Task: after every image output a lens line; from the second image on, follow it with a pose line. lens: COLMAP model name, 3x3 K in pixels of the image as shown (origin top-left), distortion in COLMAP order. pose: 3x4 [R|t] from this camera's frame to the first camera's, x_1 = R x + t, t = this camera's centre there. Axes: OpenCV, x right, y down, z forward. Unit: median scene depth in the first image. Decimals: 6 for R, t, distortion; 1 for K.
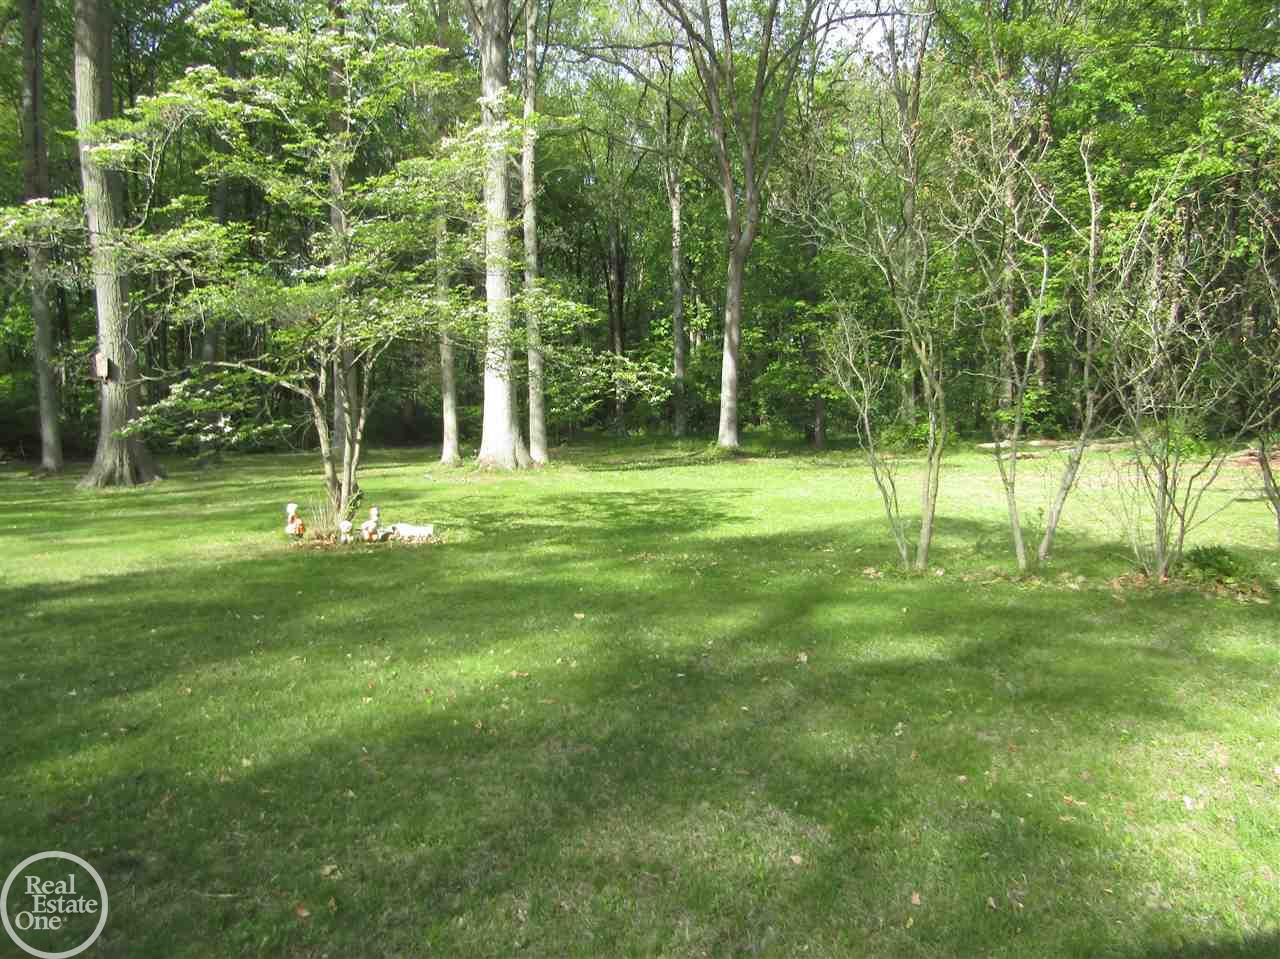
lens RADIAL K [[897.4, 0, 639.8], [0, 897.4, 480.1], [0, 0, 1]] dist [-0.022524, 0.008946]
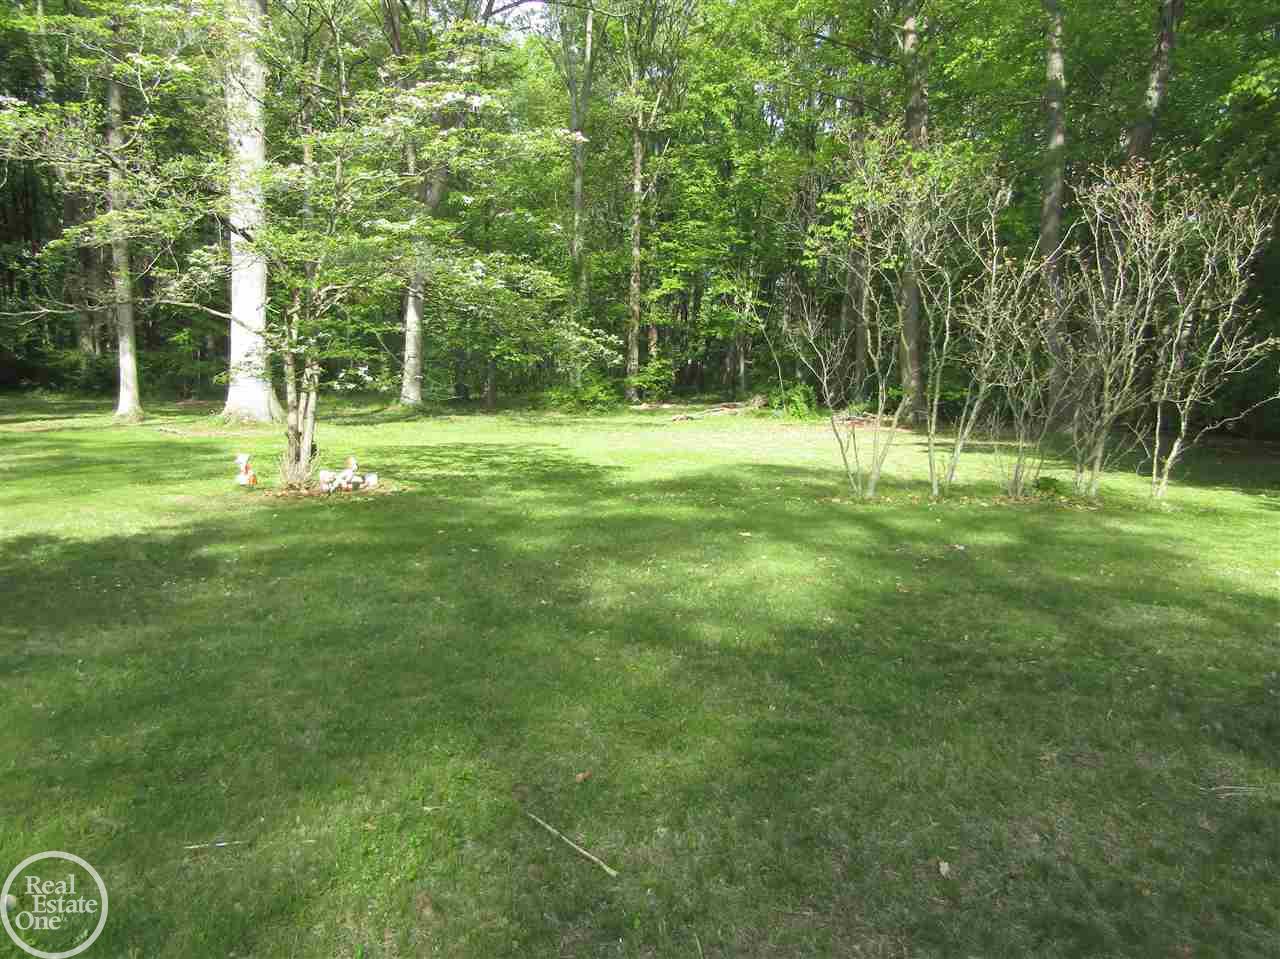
lens RADIAL K [[897.4, 0, 635.8], [0, 897.4, 474.8], [0, 0, 1]] dist [-0.022524, 0.008946]
pose [[0.888132, -0.013684, 0.459385, -0.158357], [-0.004160, 0.999276, 0.037807, 0.003829], [-0.459570, -0.035489, 0.887432, -0.010611]]
